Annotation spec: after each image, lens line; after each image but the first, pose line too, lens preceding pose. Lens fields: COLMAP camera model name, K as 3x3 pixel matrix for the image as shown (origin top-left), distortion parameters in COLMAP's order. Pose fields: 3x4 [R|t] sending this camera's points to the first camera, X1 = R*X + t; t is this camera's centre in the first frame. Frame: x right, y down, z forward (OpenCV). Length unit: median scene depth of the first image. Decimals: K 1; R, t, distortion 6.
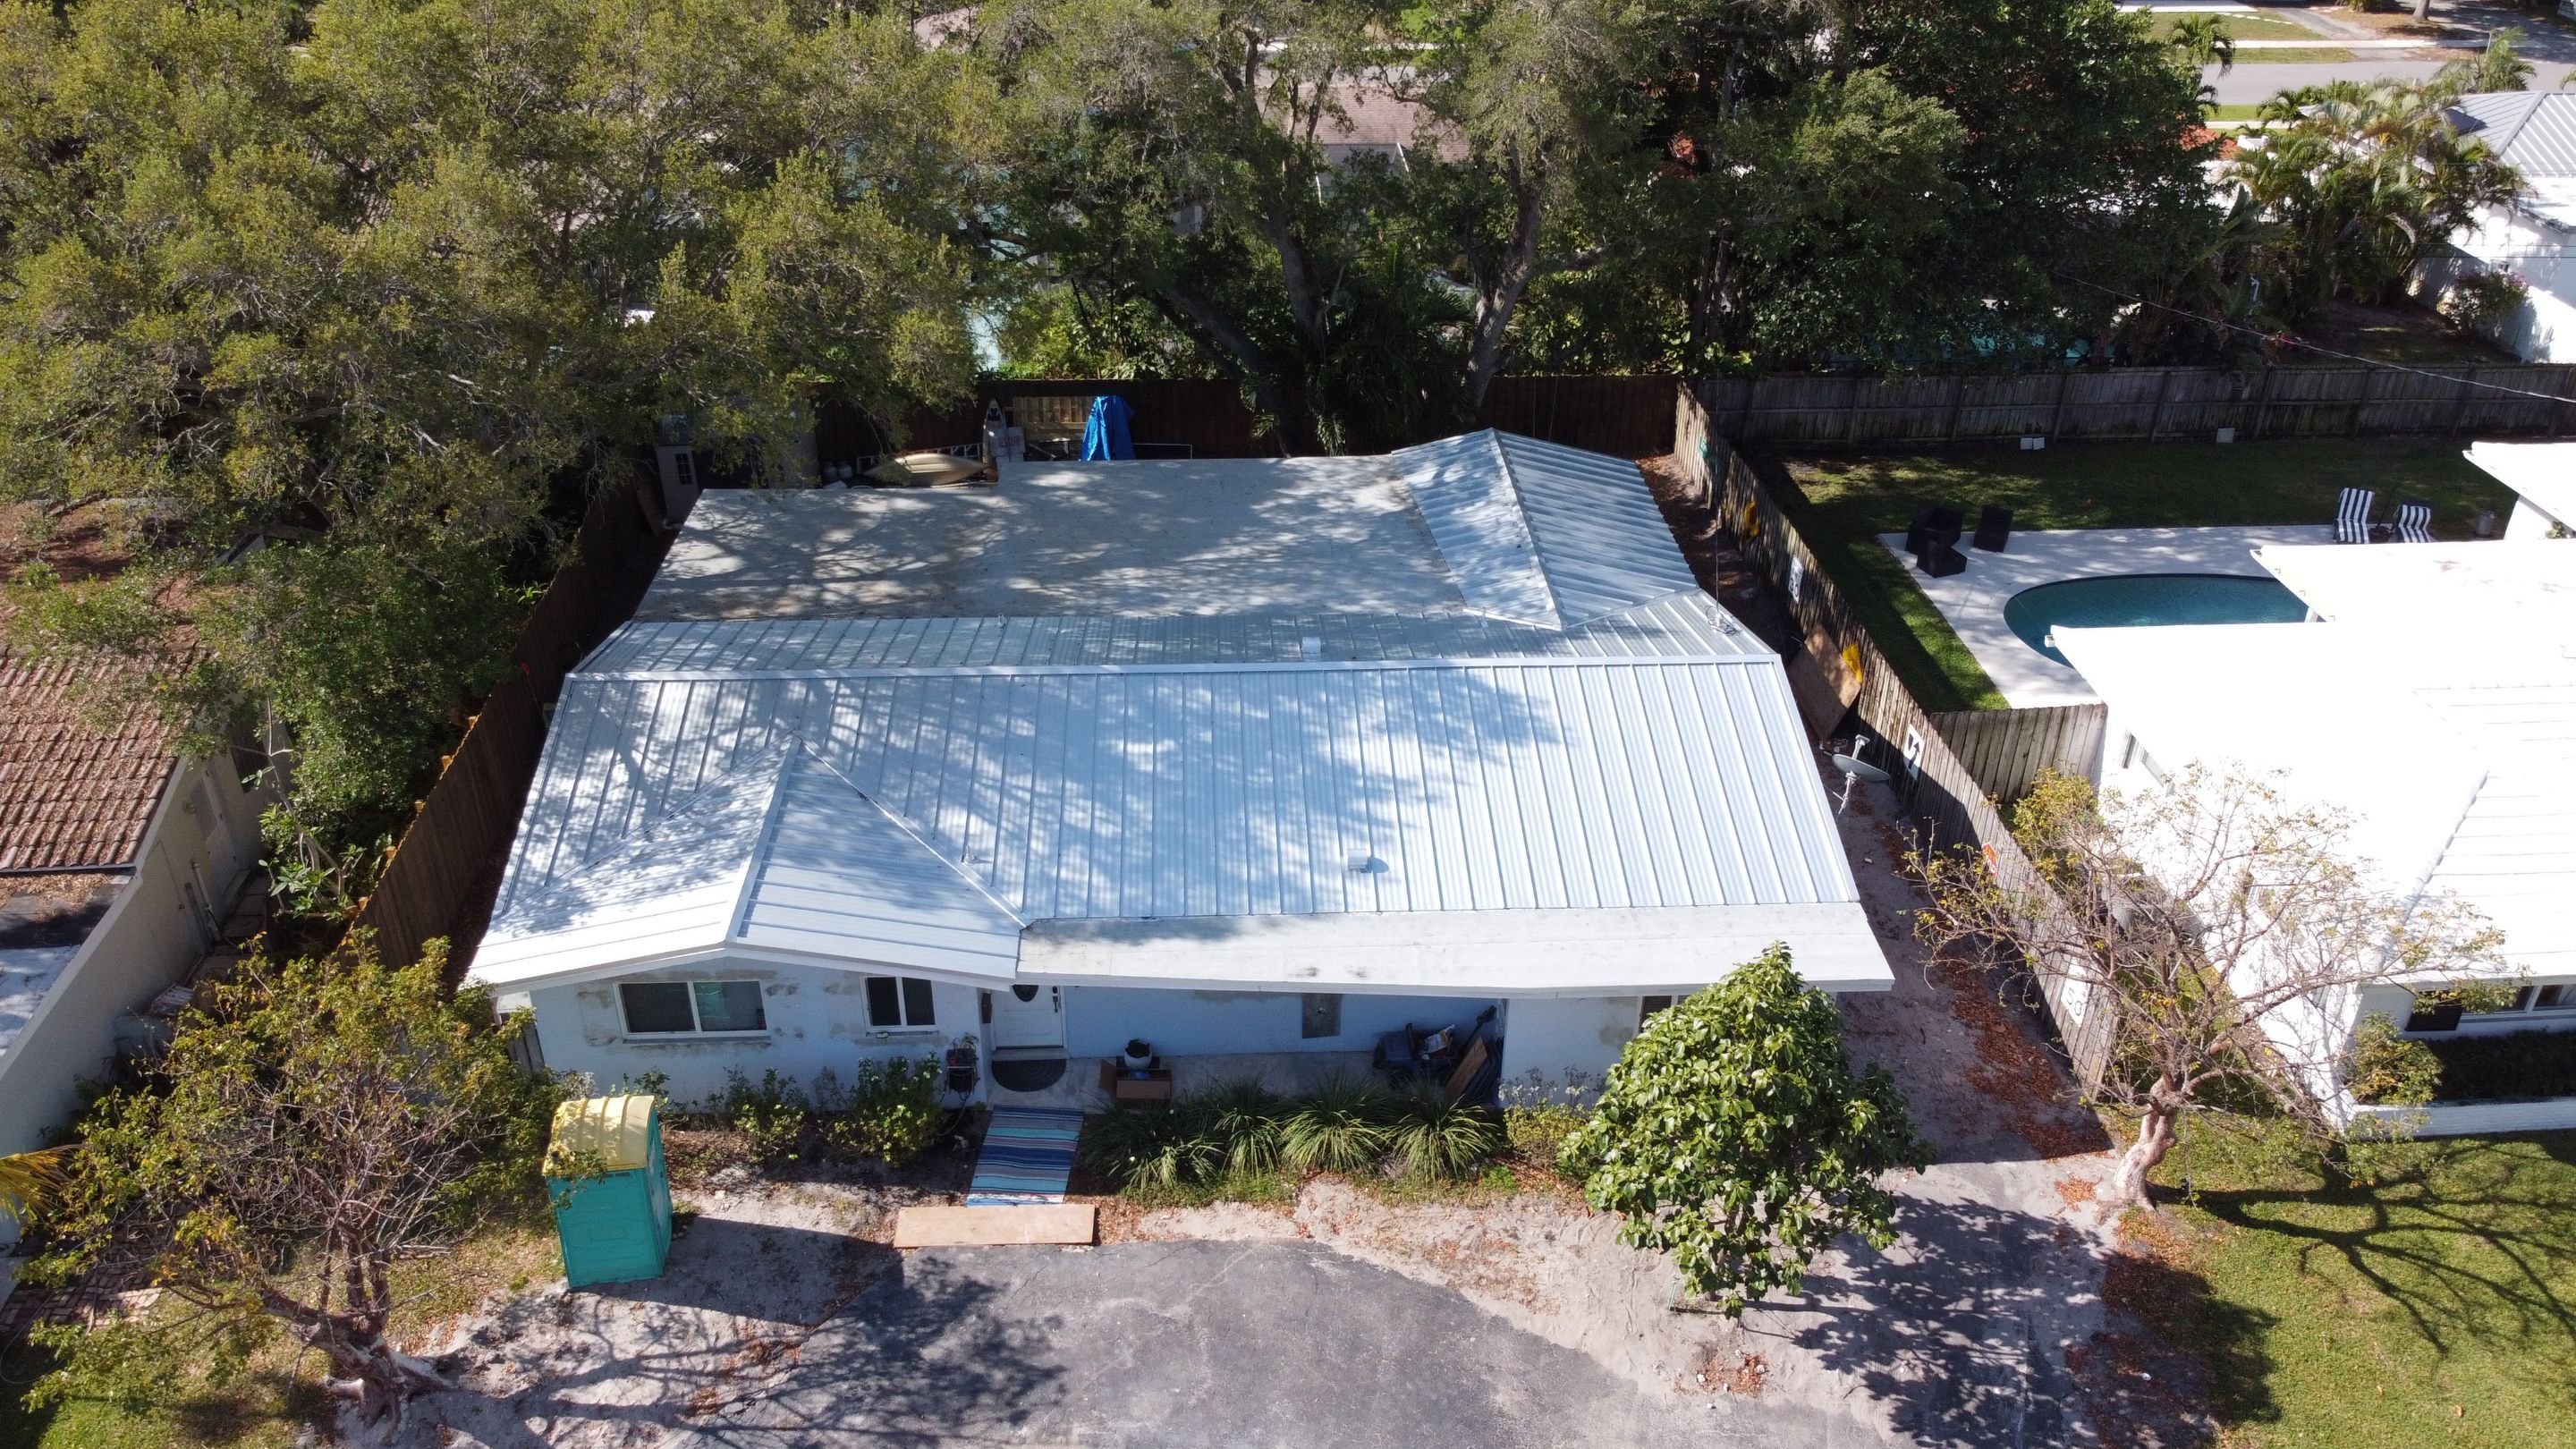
lens RADIAL K [[1951.0, 0, 1285.7], [0, 1951.0, 716.0], [0, 0, 1]] dist [-0.000248, -0.005782]
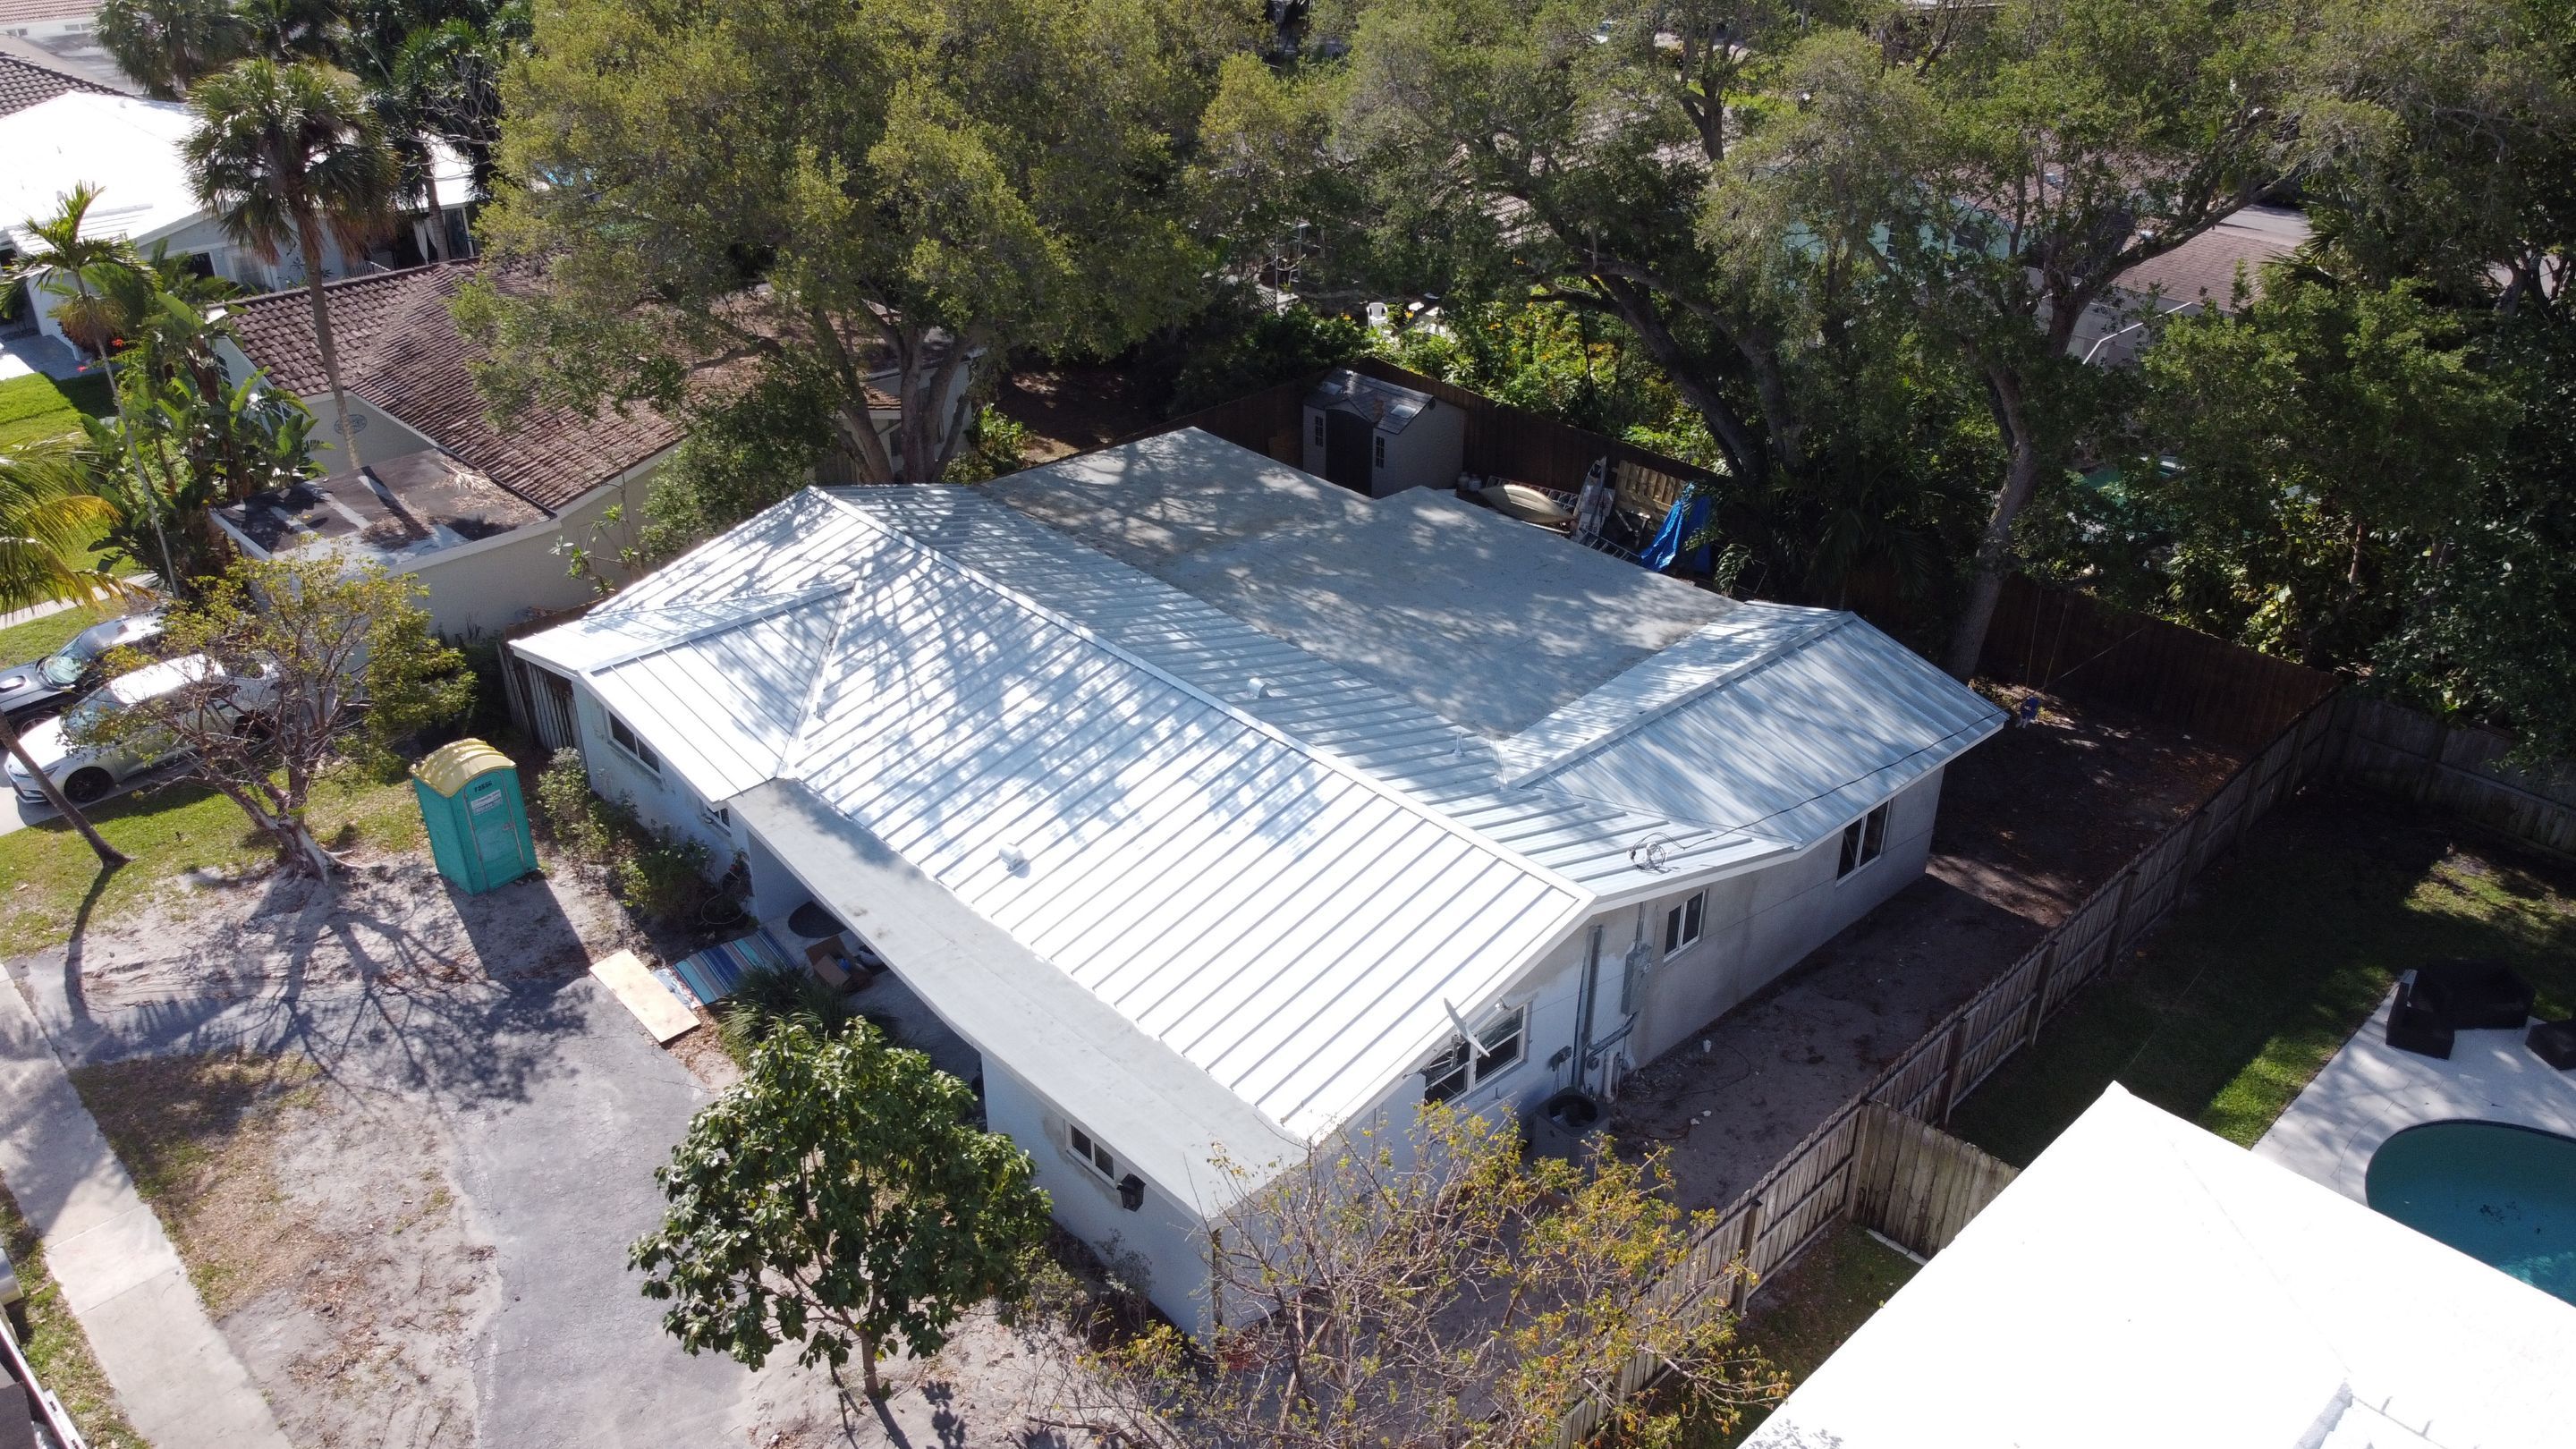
lens RADIAL K [[1948.6, 0, 1288.0], [0, 1948.6, 724.5], [0, 0, 1]] dist [0.000609, -0.005354]
pose [[0.639155, 0.359431, -0.679920, 0.842400], [-0.388507, 0.913873, 0.117893, -0.172729], [0.663734, 0.188802, 0.723747, 0.403662]]
